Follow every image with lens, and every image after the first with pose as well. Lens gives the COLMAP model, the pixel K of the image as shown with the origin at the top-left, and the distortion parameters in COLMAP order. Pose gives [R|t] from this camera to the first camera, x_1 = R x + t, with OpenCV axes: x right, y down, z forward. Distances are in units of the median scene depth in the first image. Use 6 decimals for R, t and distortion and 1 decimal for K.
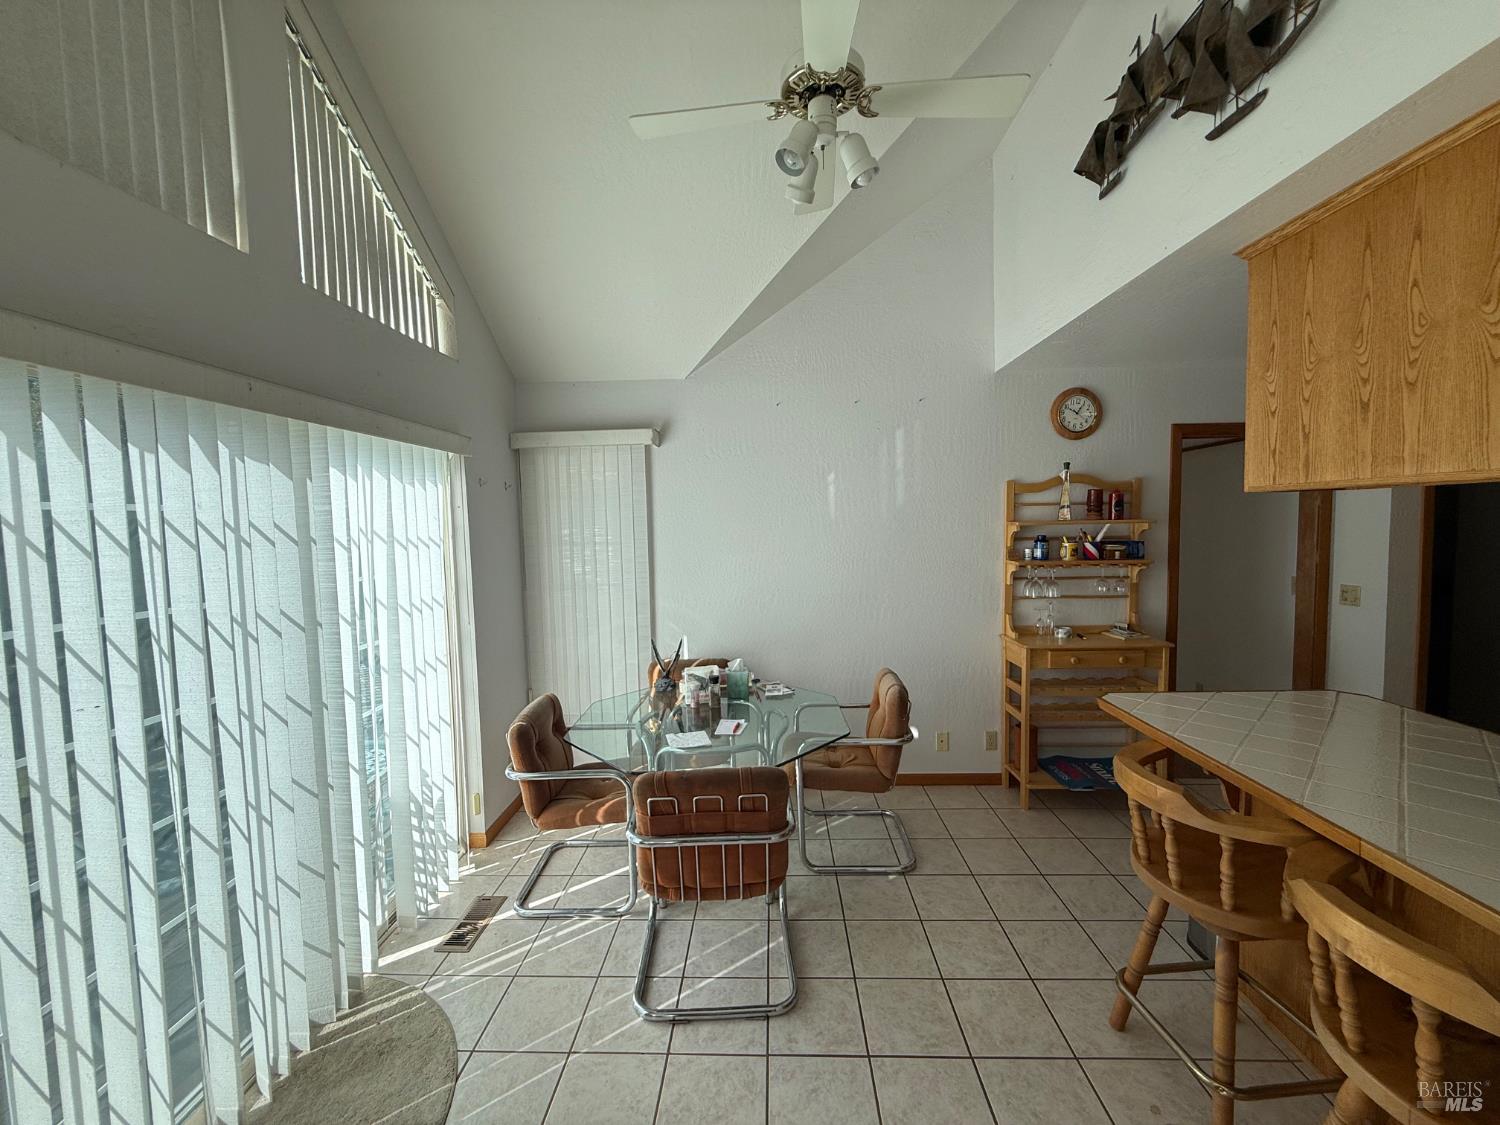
lens RADIAL K [[589.8, 0, 749.2], [0, 589.8, 560.5], [0, 0, 1]] dist [-0.000221, 0.000240]
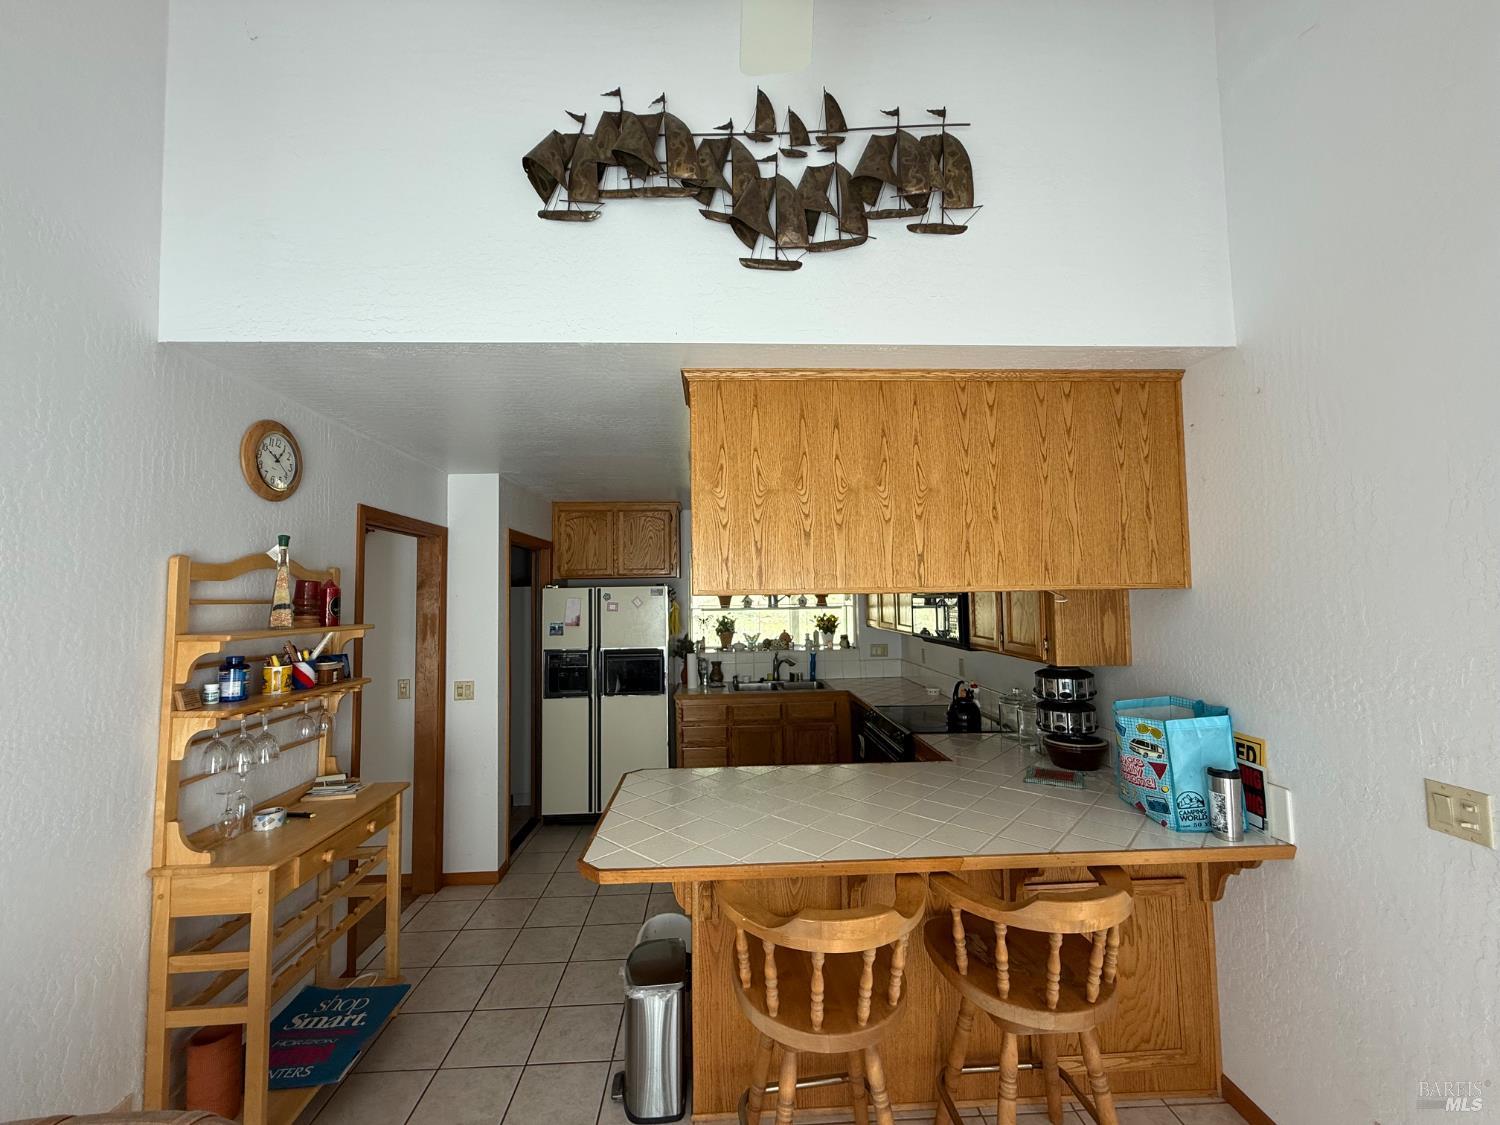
lens RADIAL K [[589.8, 0, 747.3], [0, 589.8, 563.0], [0, 0, 1]] dist [-0.000221, 0.000240]
pose [[-0.080749, 0.080961, 0.993441, -0.115844], [0.083160, 0.993768, -0.074228, -0.049967], [-0.993259, 0.076621, -0.086979, 0.566553]]
